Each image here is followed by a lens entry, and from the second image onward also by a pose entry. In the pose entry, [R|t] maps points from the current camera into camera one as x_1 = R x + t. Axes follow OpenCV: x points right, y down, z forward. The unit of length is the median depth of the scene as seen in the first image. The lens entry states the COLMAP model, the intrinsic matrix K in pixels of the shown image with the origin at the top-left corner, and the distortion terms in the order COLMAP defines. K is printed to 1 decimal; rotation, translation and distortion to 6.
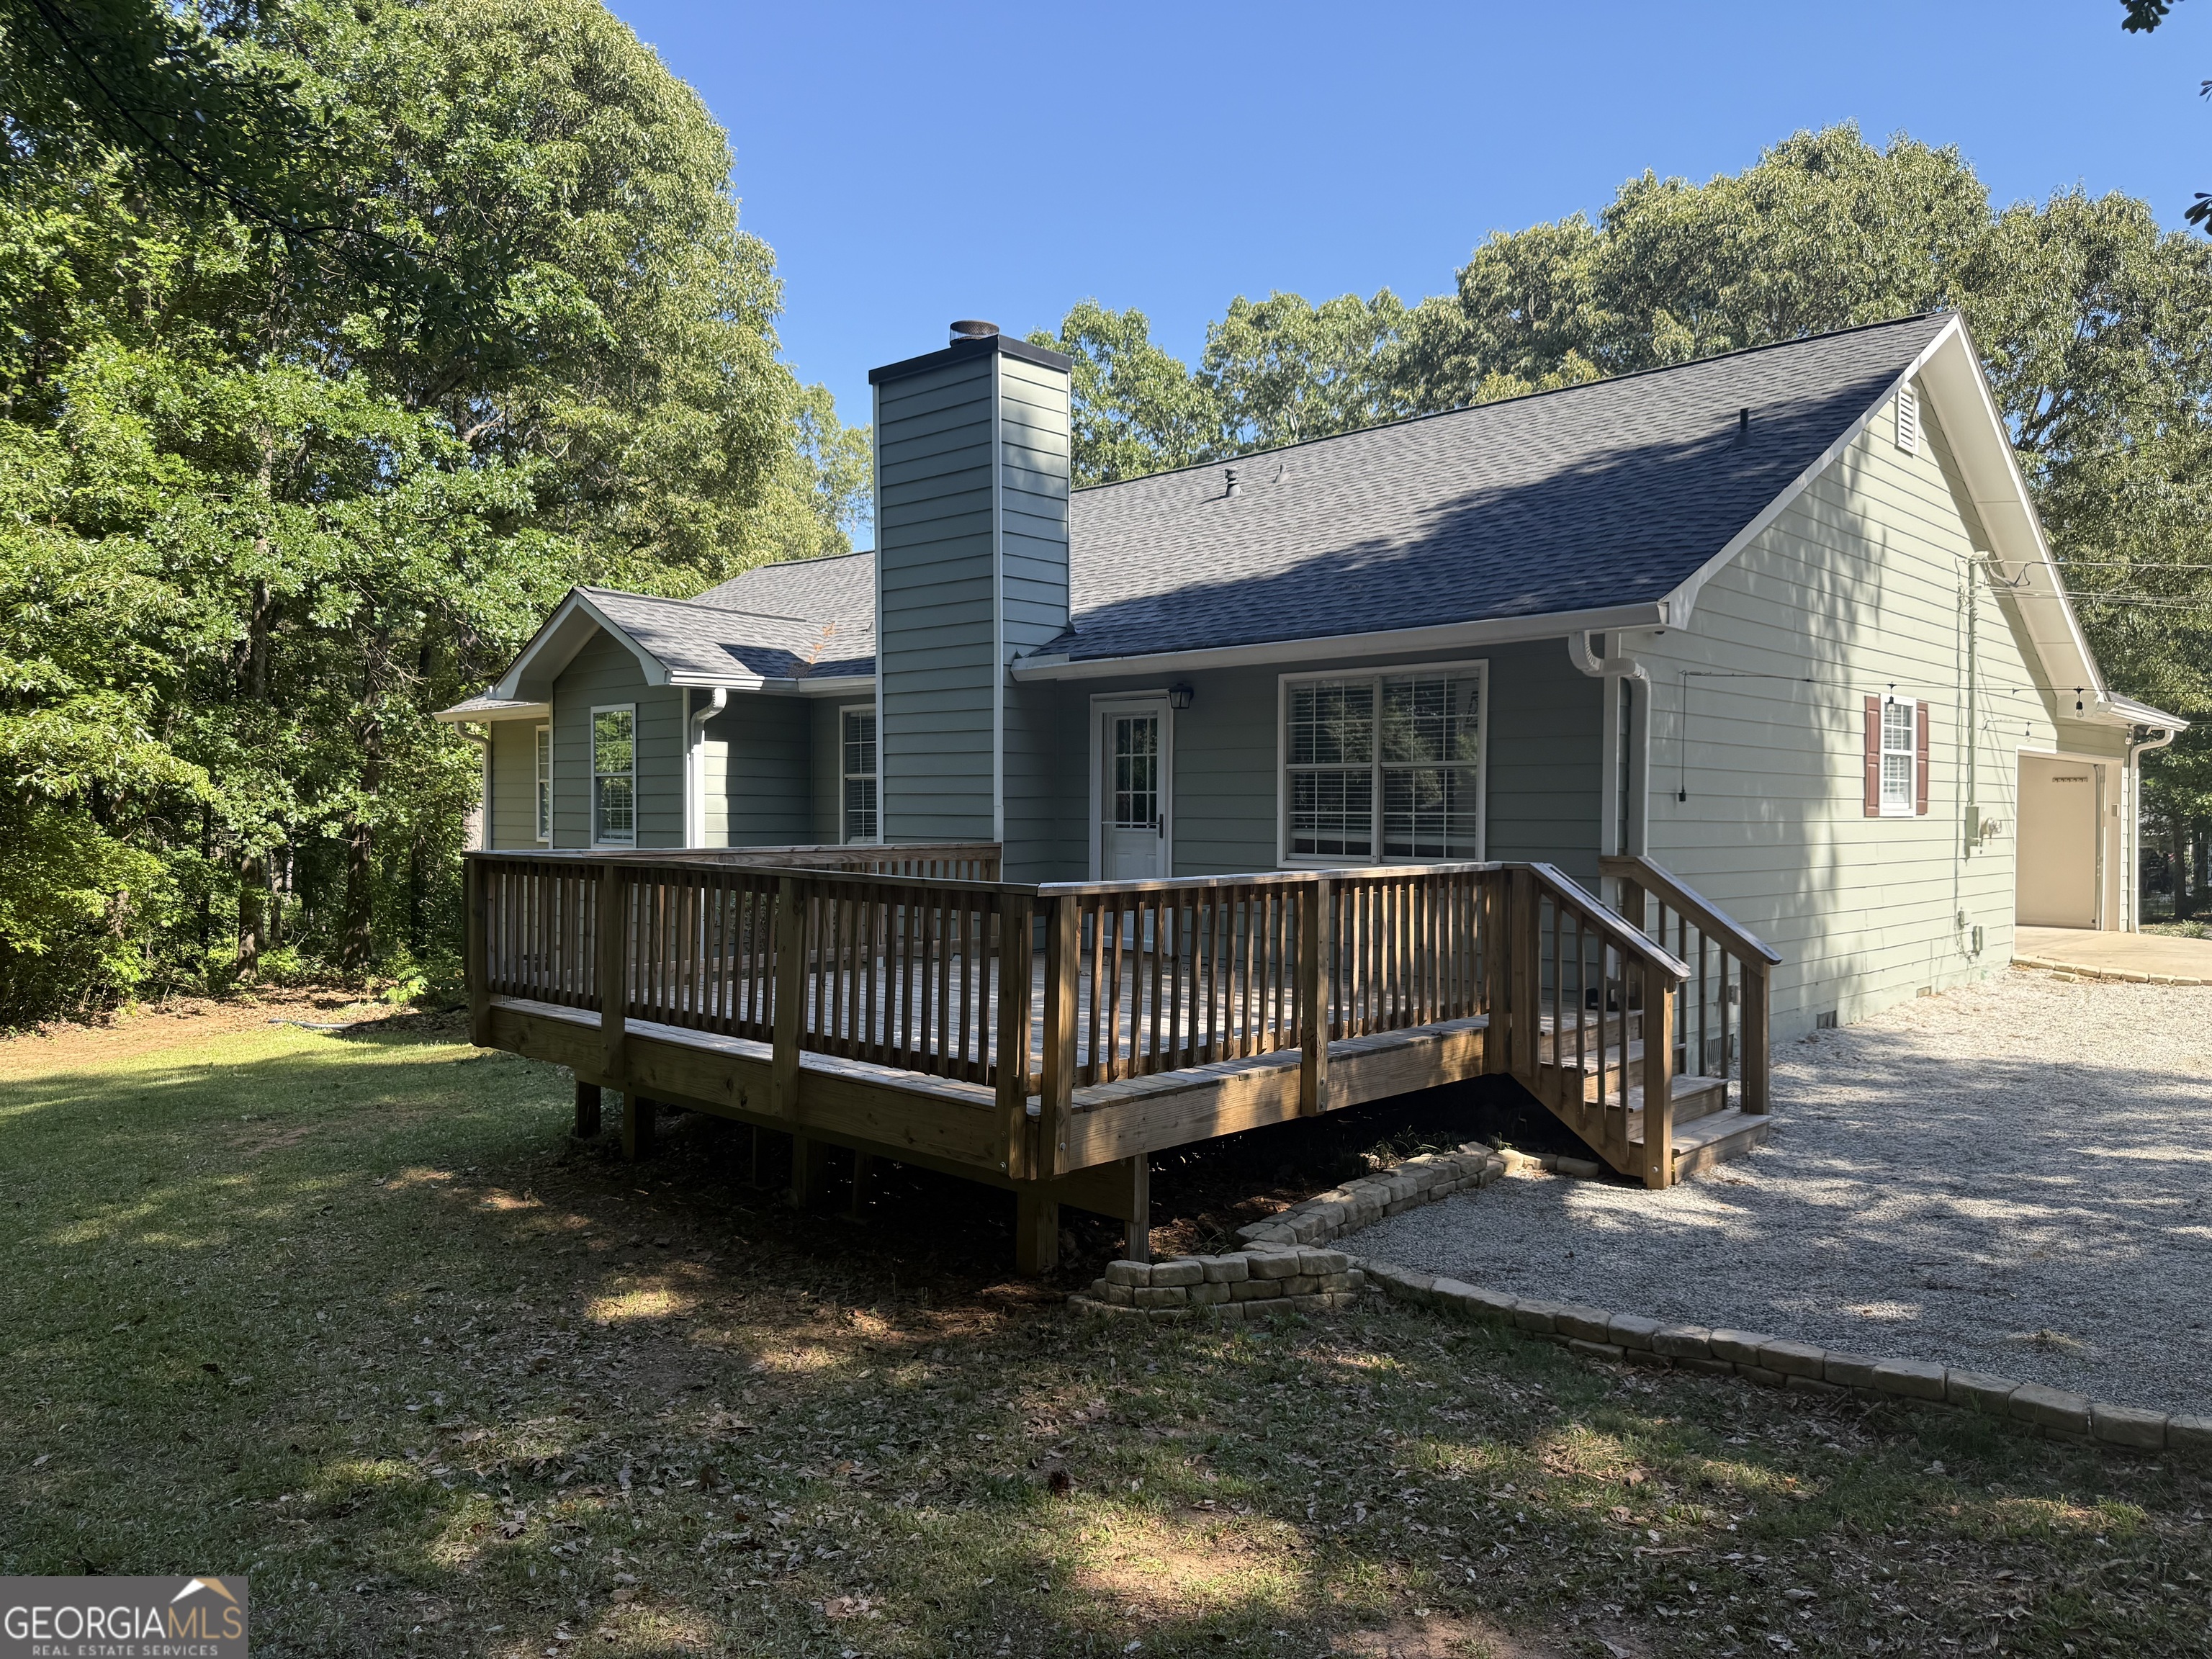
lens RADIAL K [[1556.6, 0, 1113.5], [0, 1556.6, 820.4], [0, 0, 1]] dist [0.053768, -0.076295]
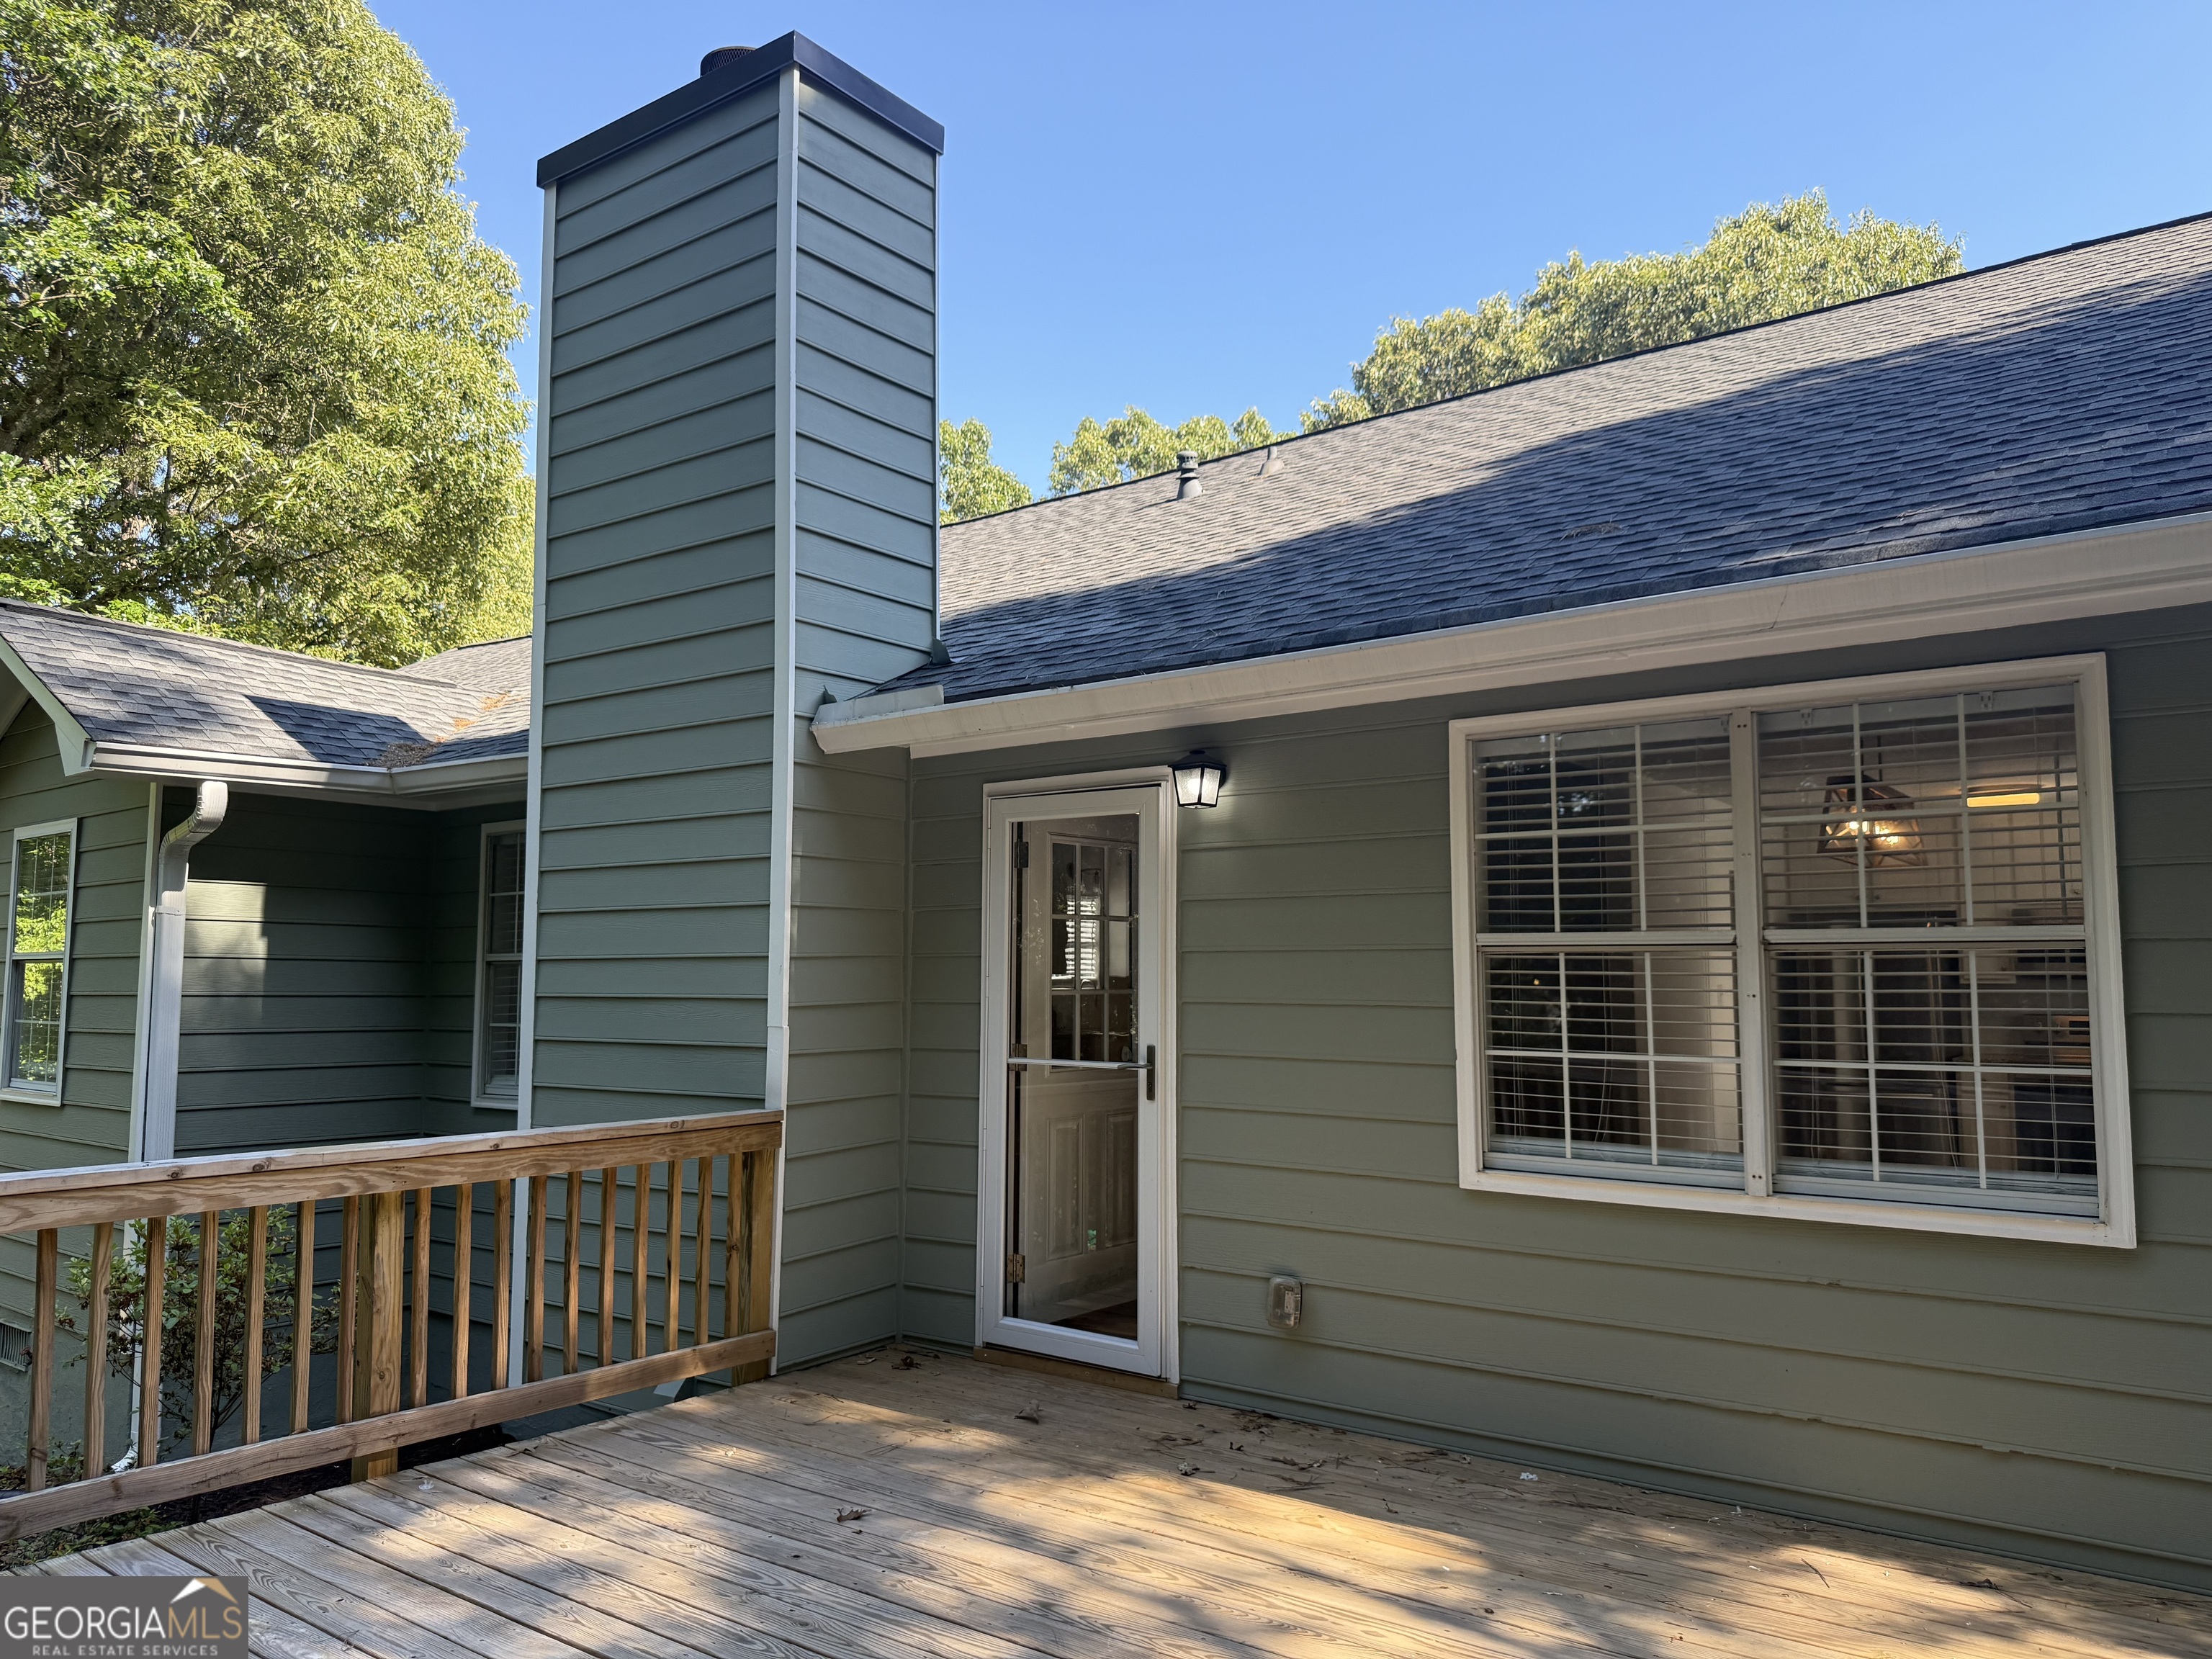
lens RADIAL K [[1556.6, 0, 1112.3], [0, 1556.6, 834.5], [0, 0, 1]] dist [0.053768, -0.076295]
pose [[0.993210, 0.006667, 0.116142, -0.031014], [0.005268, 0.994755, -0.102155, -0.018485], [-0.116214, 0.102073, 0.987965, 0.538606]]
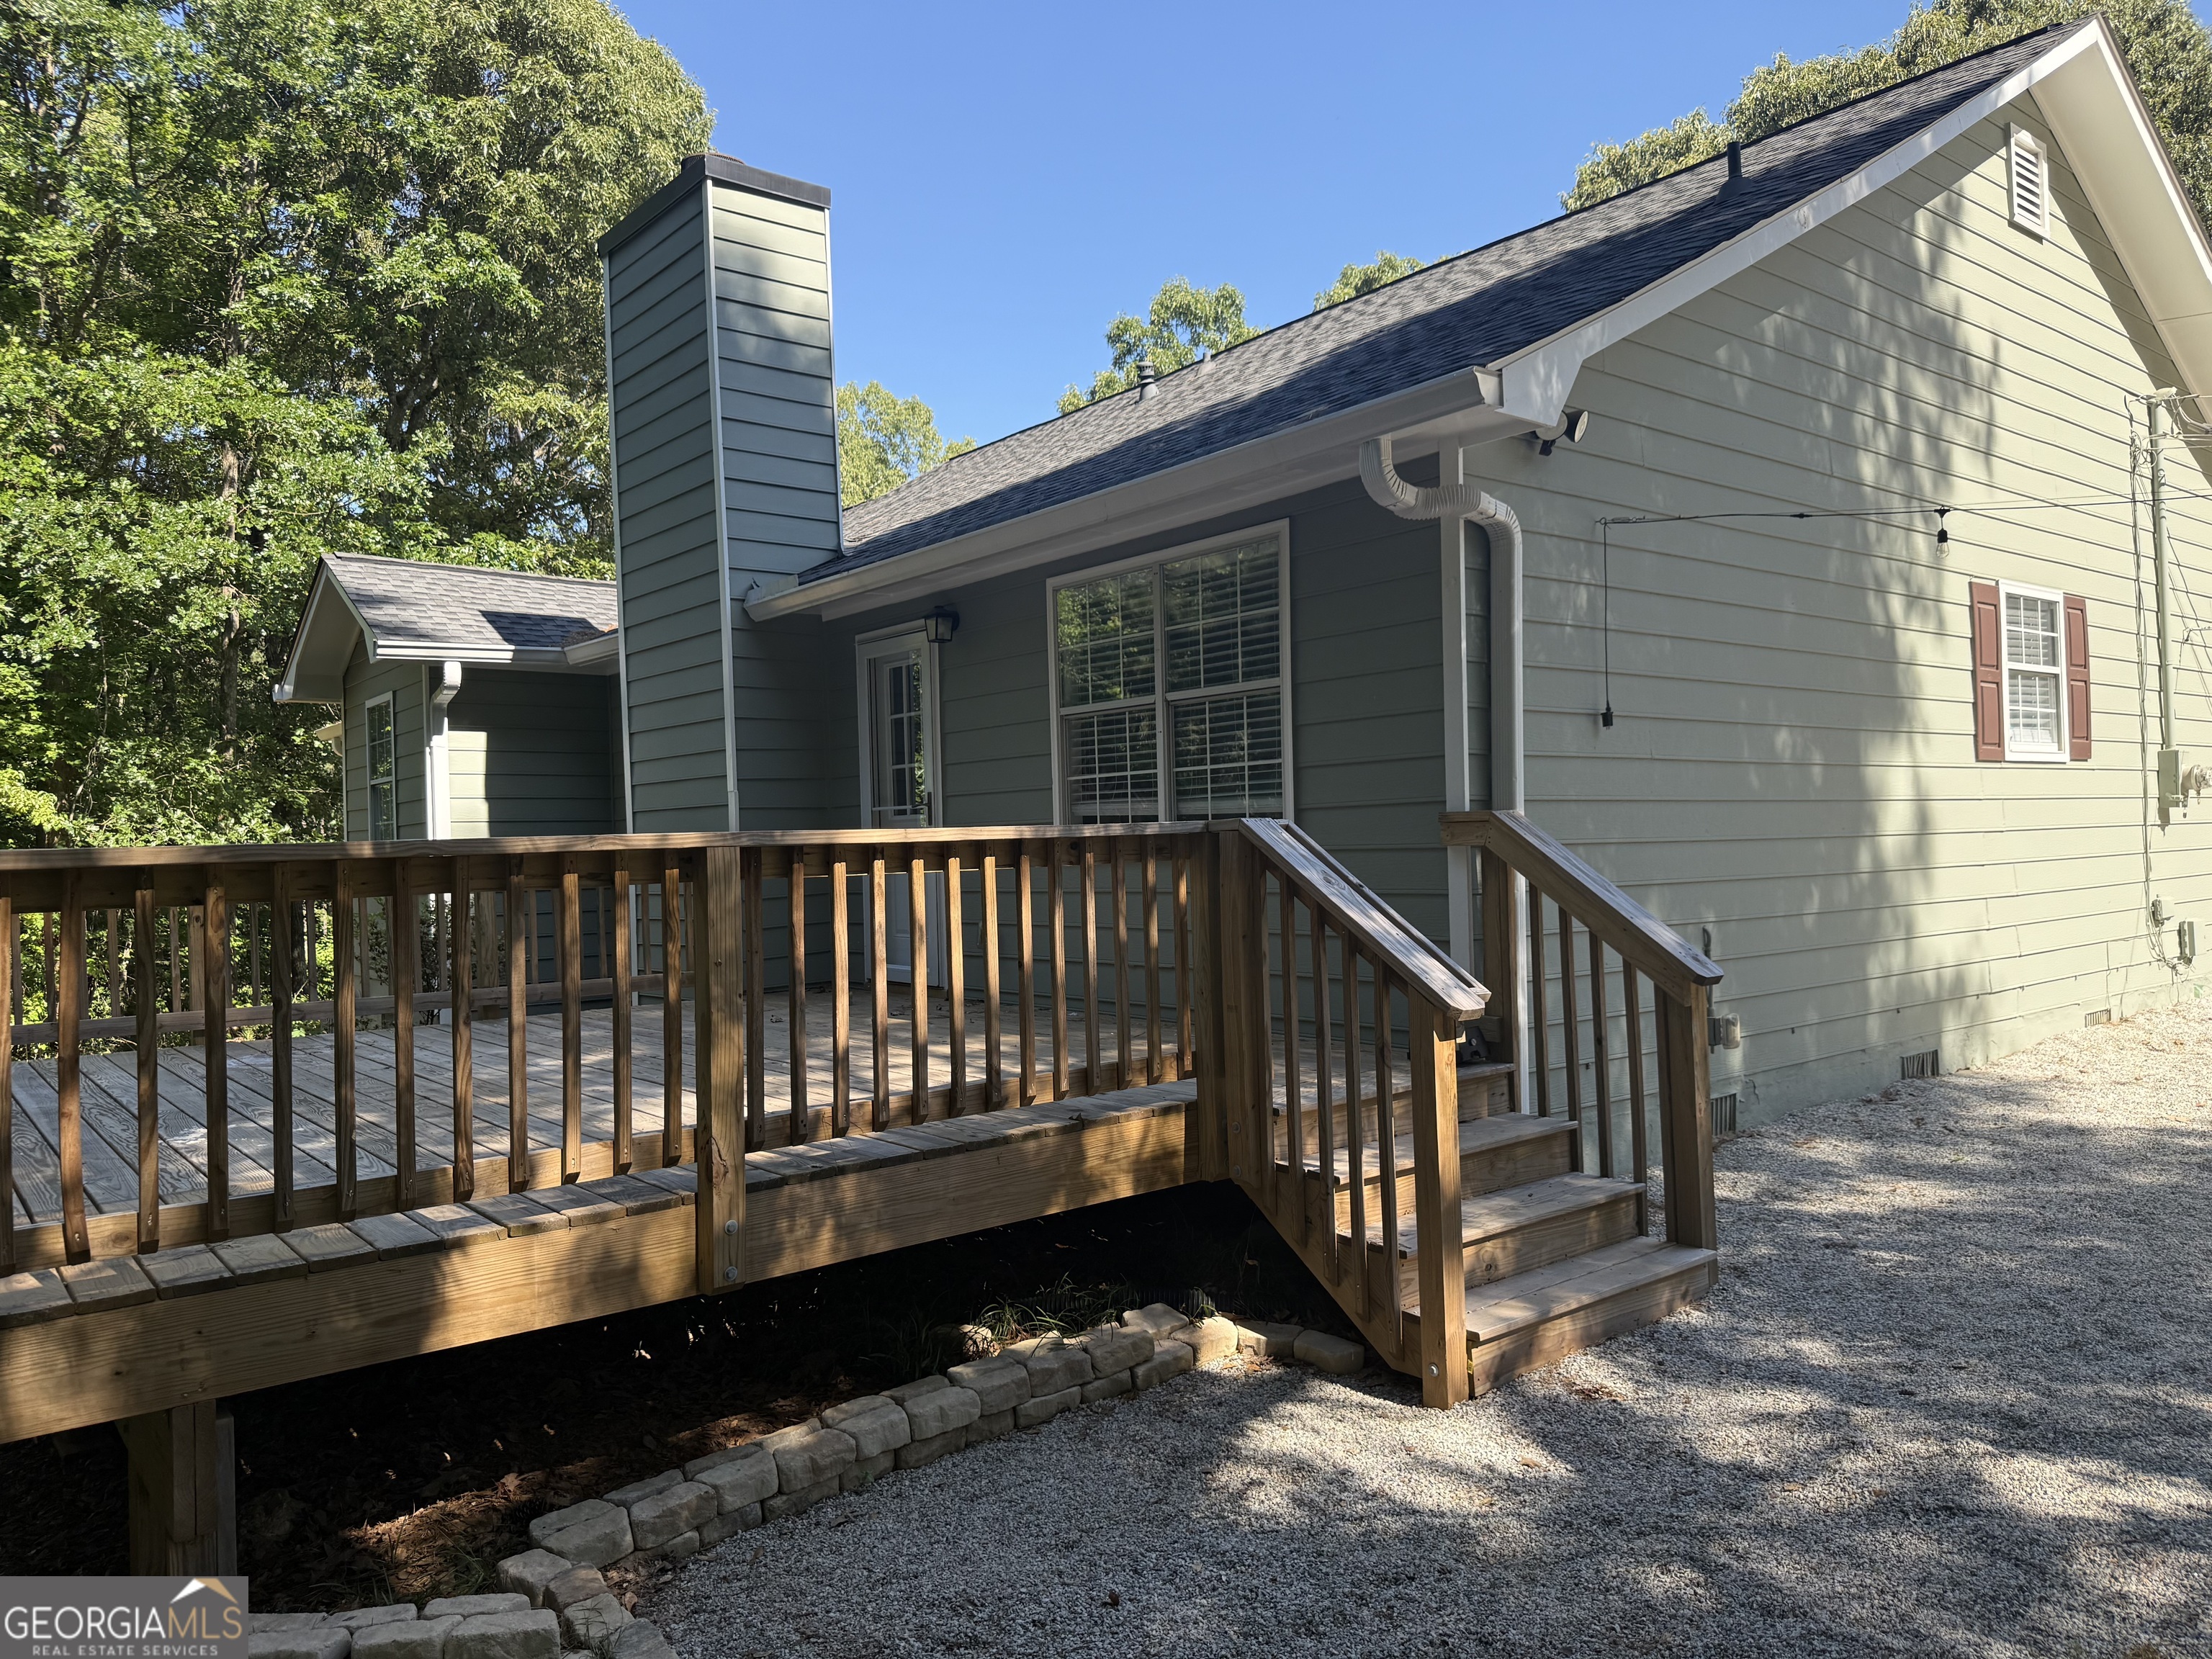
lens RADIAL K [[1556.6, 0, 1110.7], [0, 1556.6, 827.5], [0, 0, 1]] dist [0.053768, -0.076295]
pose [[0.990744, -0.034562, -0.131273, 0.202185], [0.032450, 0.999308, -0.018194, 0.027367], [0.131811, 0.013765, 0.991179, 0.289985]]
